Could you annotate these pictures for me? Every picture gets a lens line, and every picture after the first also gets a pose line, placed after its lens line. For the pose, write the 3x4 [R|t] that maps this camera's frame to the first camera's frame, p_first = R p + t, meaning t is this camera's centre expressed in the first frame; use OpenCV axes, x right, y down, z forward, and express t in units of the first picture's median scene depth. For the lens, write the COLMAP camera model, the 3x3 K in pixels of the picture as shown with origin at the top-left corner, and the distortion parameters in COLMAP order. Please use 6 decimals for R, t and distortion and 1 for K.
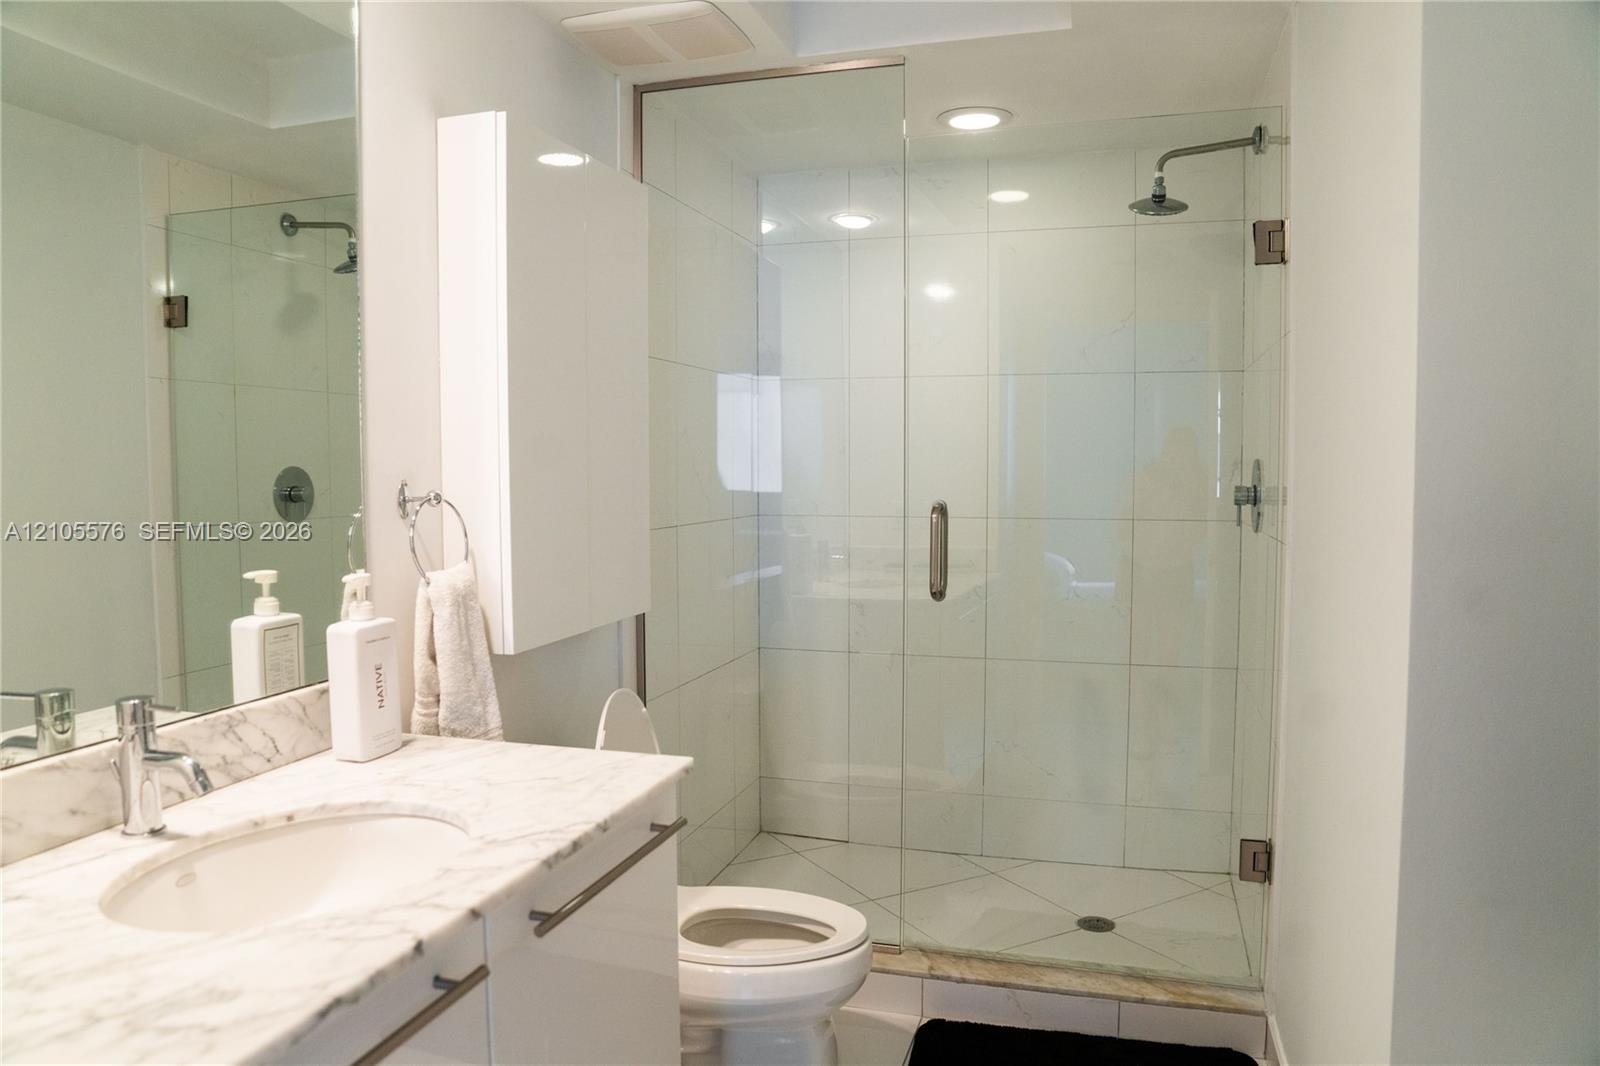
lens RADIAL K [[1140.6, 0, 779.3], [0, 1140.6, 531.4], [0, 0, 1]] dist [-0.130077, 0.099754]
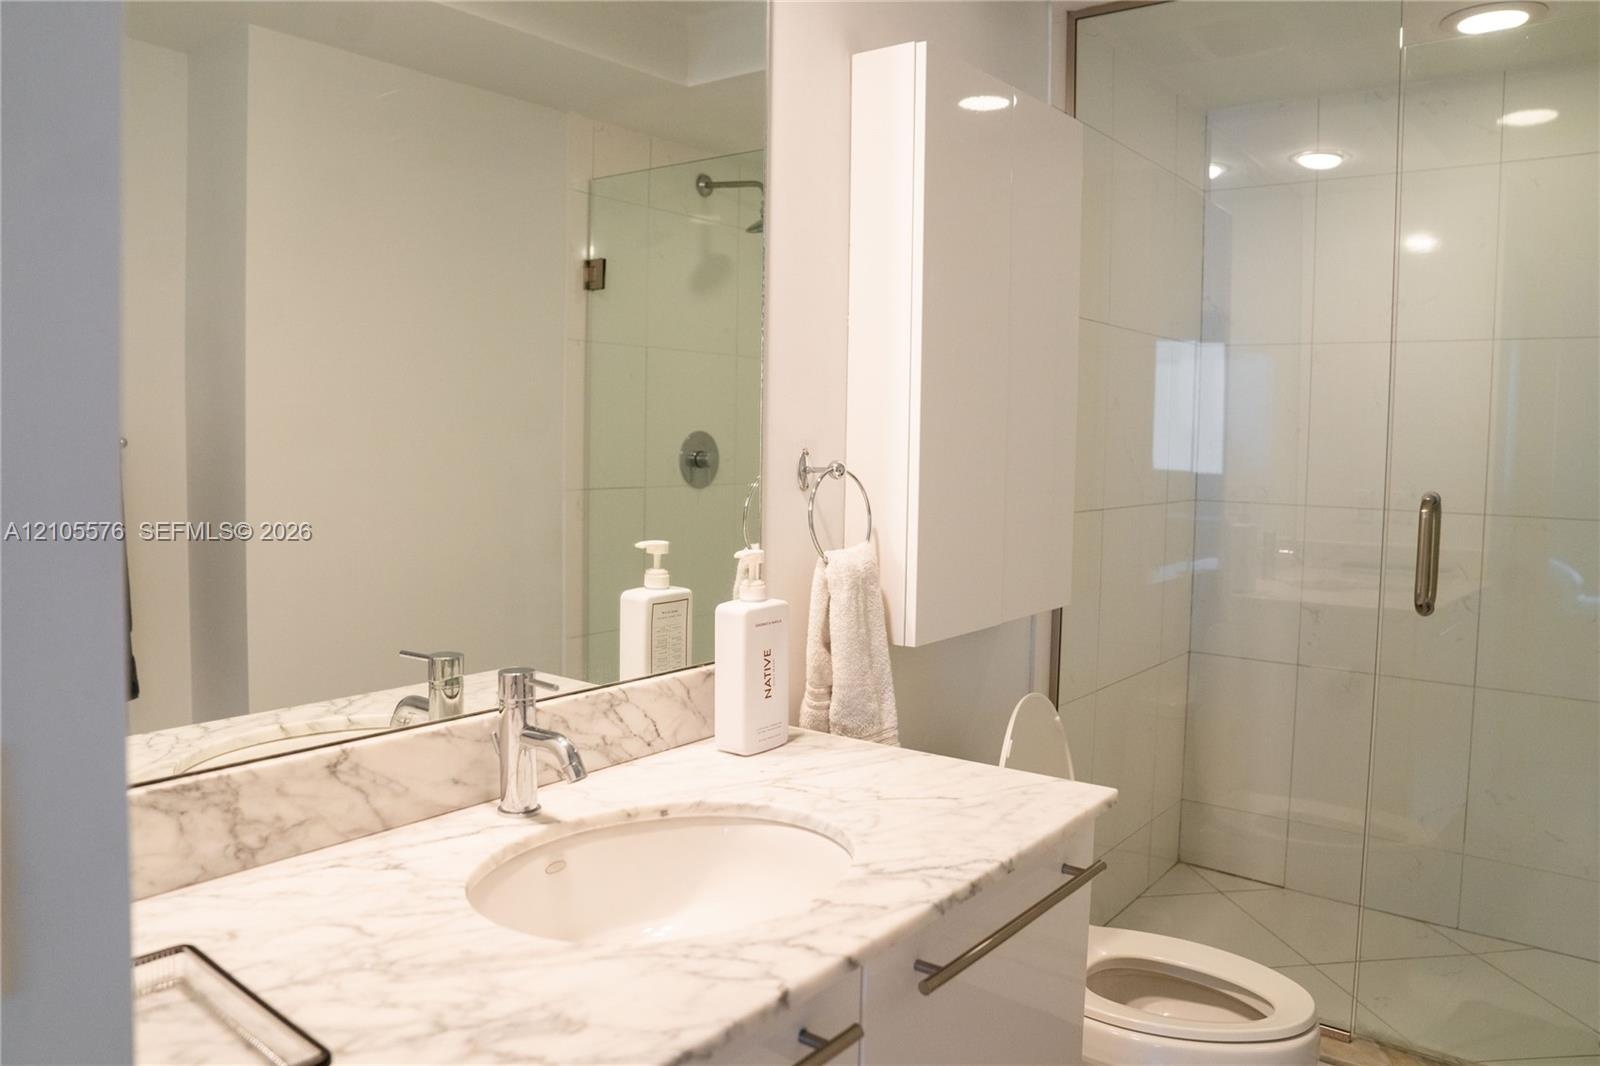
lens RADIAL K [[1140.6, 0, 779.3], [0, 1140.6, 531.4], [0, 0, 1]] dist [-0.130077, 0.099754]
pose [[0.937541, 0.050010, -0.344260, -0.034019], [-0.041478, 0.998623, 0.032108, -0.007754], [0.345392, -0.015824, 0.938325, 0.133930]]
